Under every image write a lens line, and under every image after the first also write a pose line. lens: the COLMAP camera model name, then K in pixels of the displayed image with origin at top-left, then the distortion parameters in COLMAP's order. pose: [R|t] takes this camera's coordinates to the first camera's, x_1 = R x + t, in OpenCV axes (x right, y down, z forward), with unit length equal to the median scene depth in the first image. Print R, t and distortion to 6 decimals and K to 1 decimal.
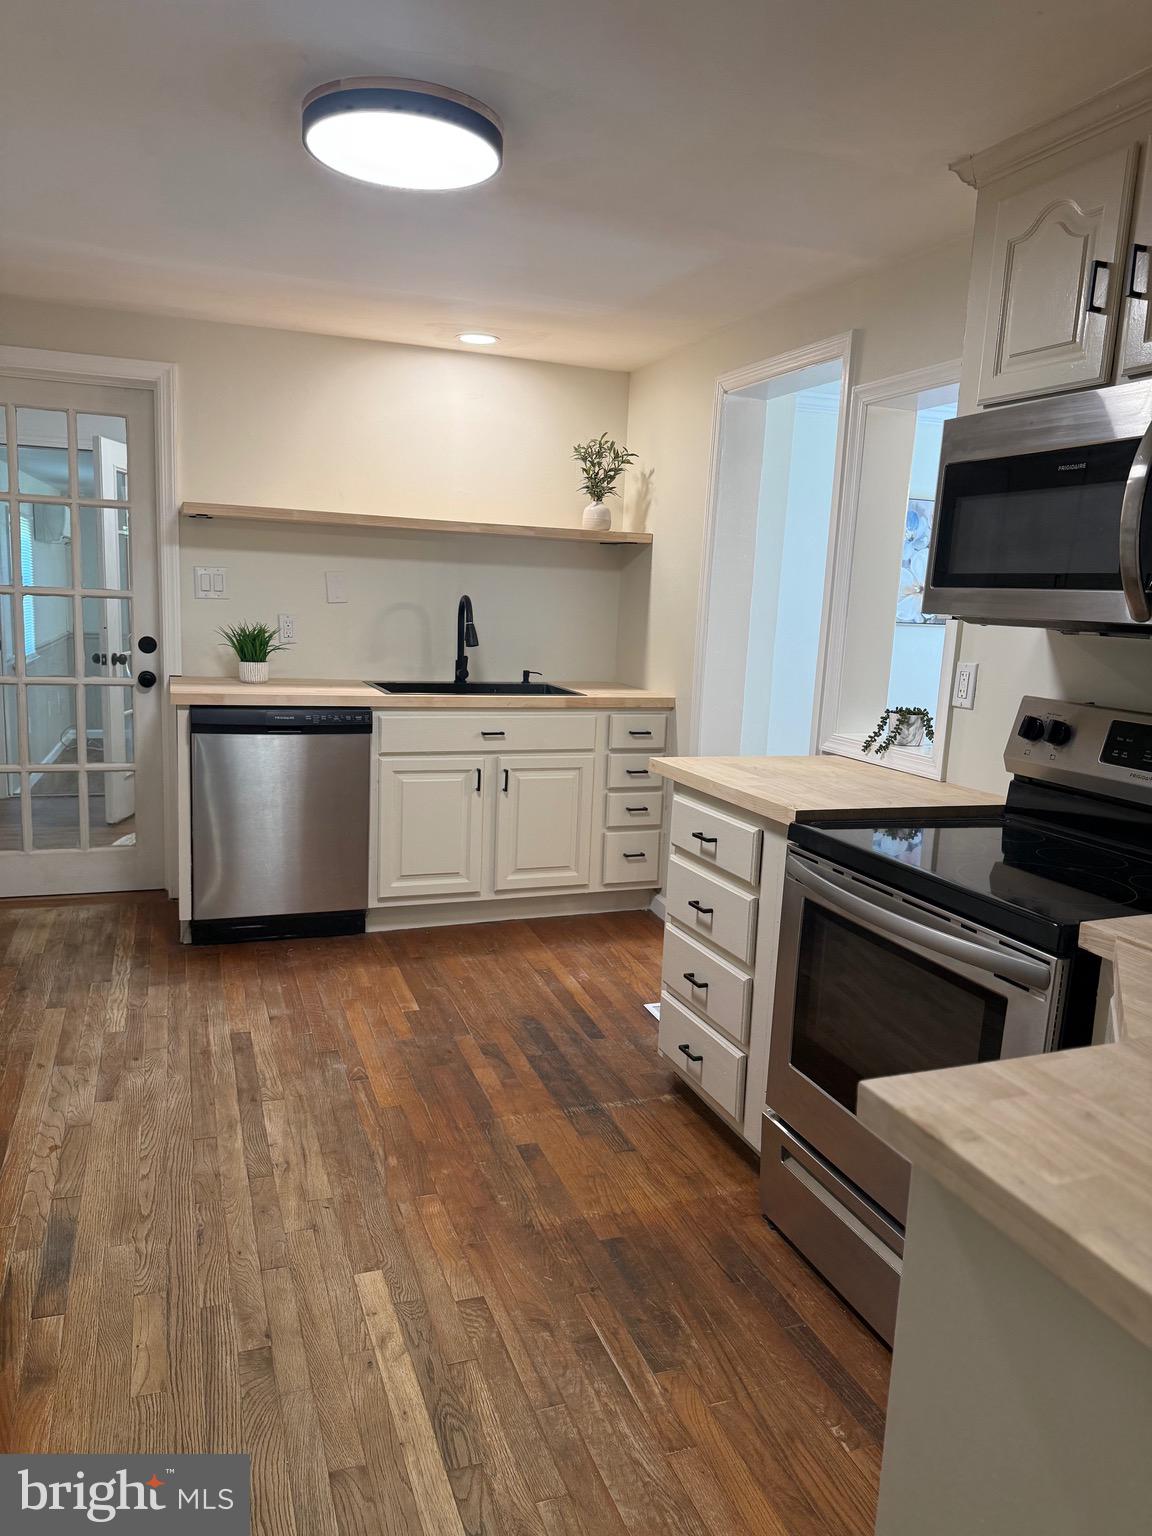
lens RADIAL K [[1052.8, 0, 592.6], [0, 1052.8, 771.2], [0, 0, 1]] dist [0.057212, -0.118475]
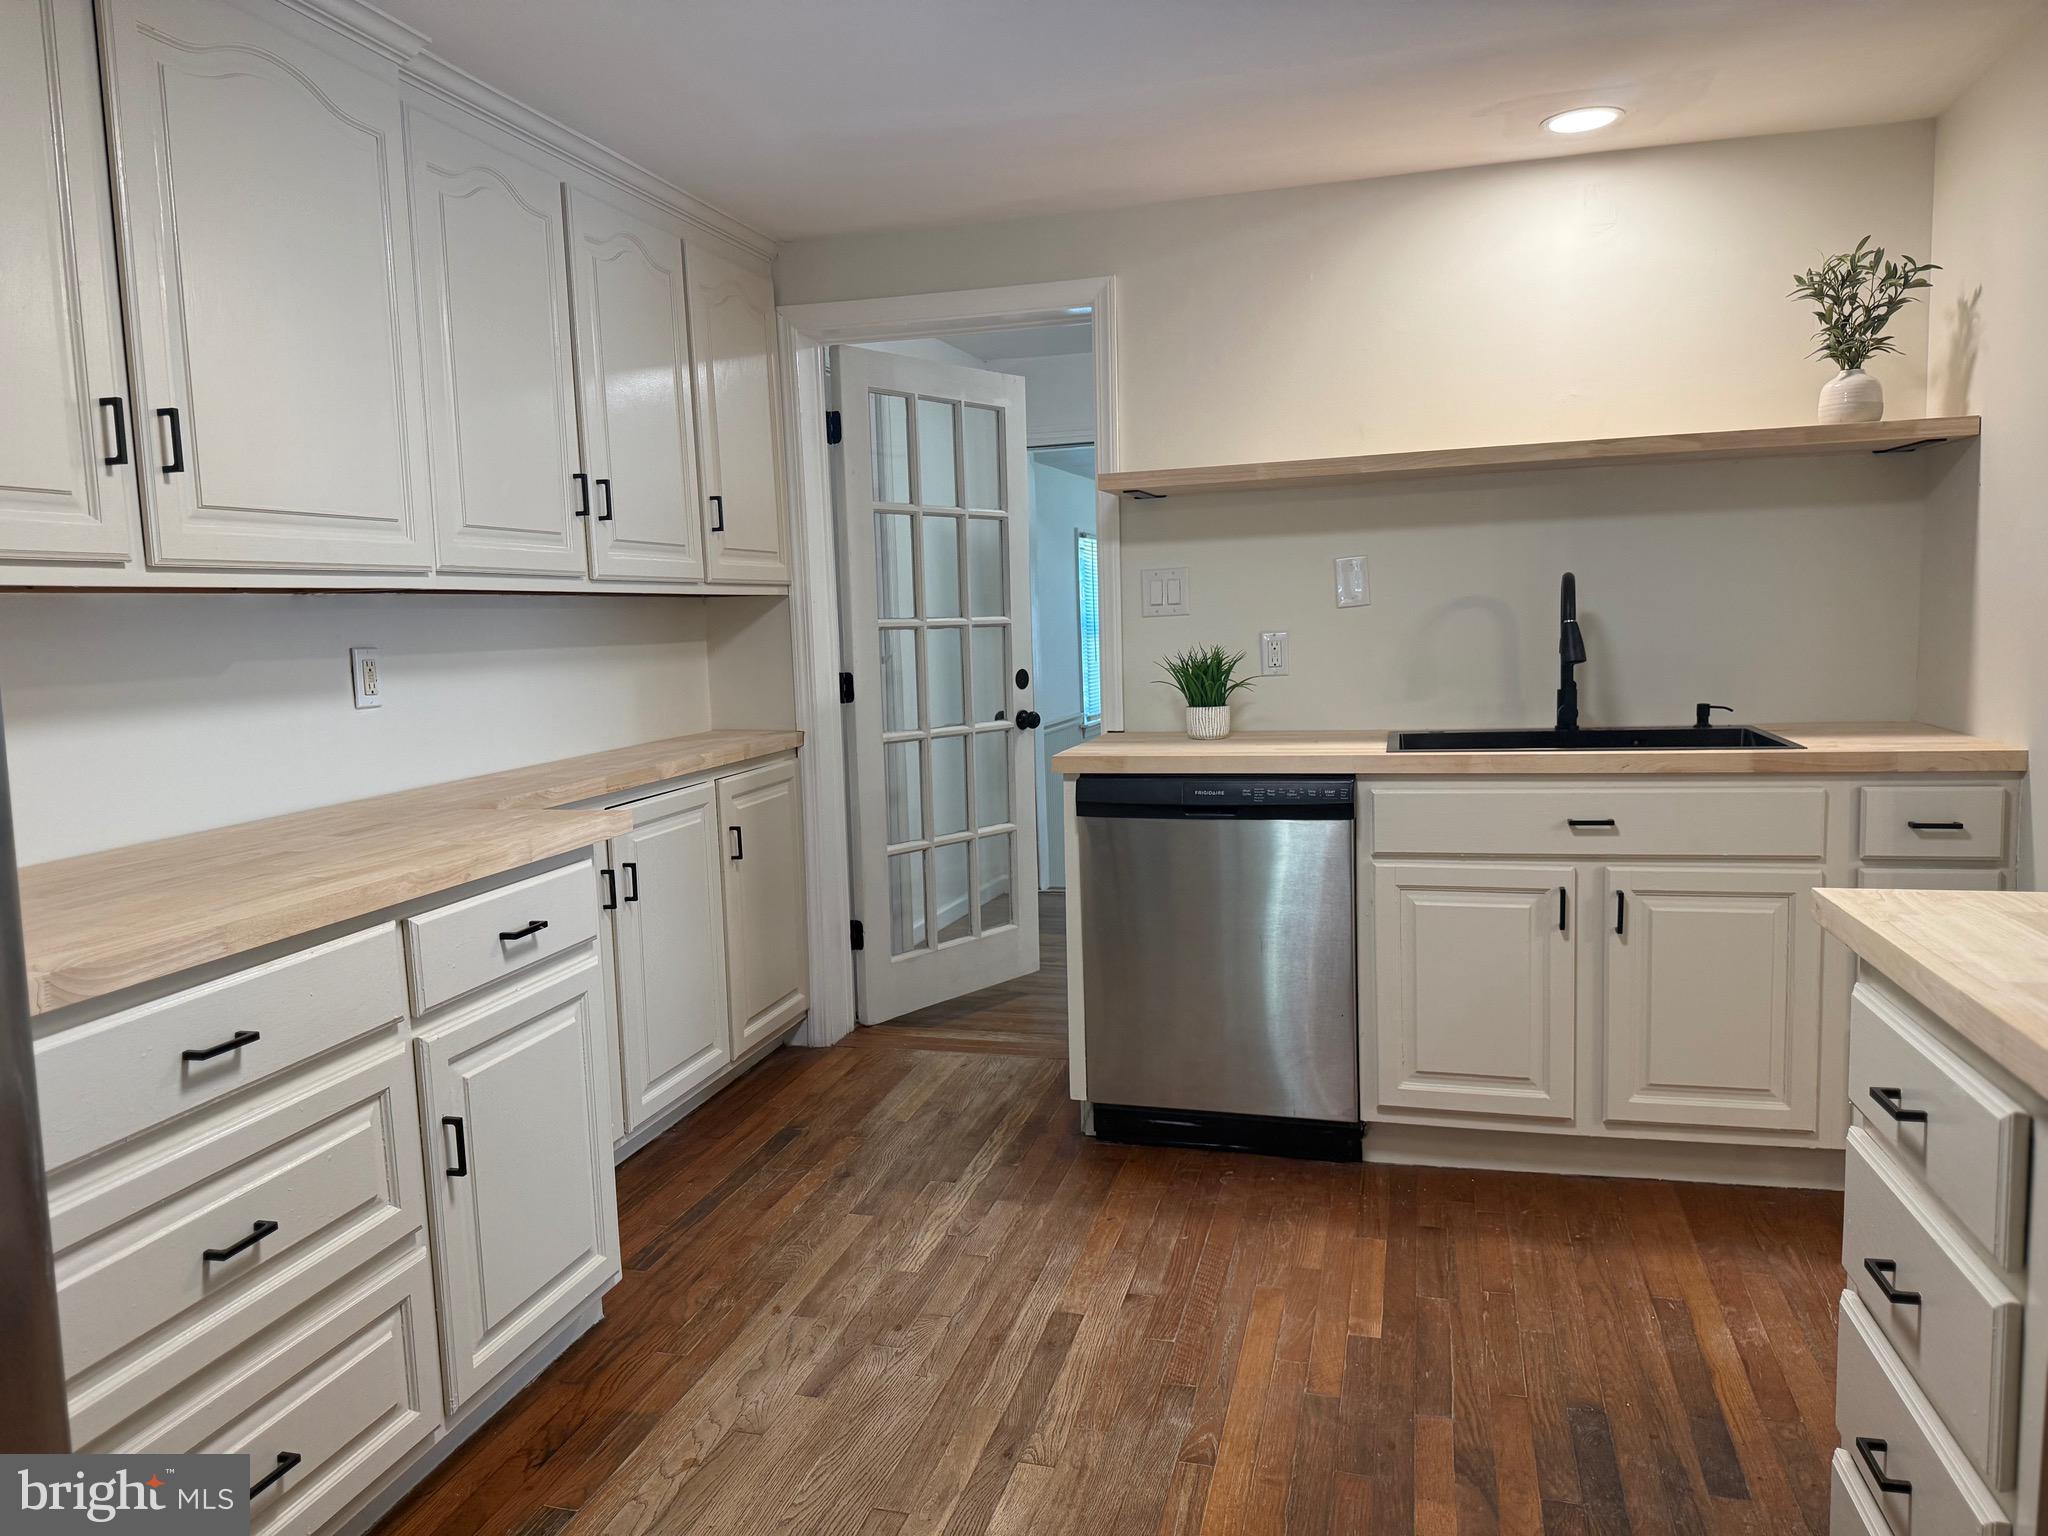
lens RADIAL K [[1413.3, 0, 1024.0], [0, 1413.3, 768.0], [0, 0, 1]] dist [0.122555, -0.222237]
pose [[0.798914, -0.007609, -0.601397, 0.113293], [-0.031097, 0.998060, -0.053938, -0.015601], [0.600641, 0.061793, 0.797128, 0.250626]]
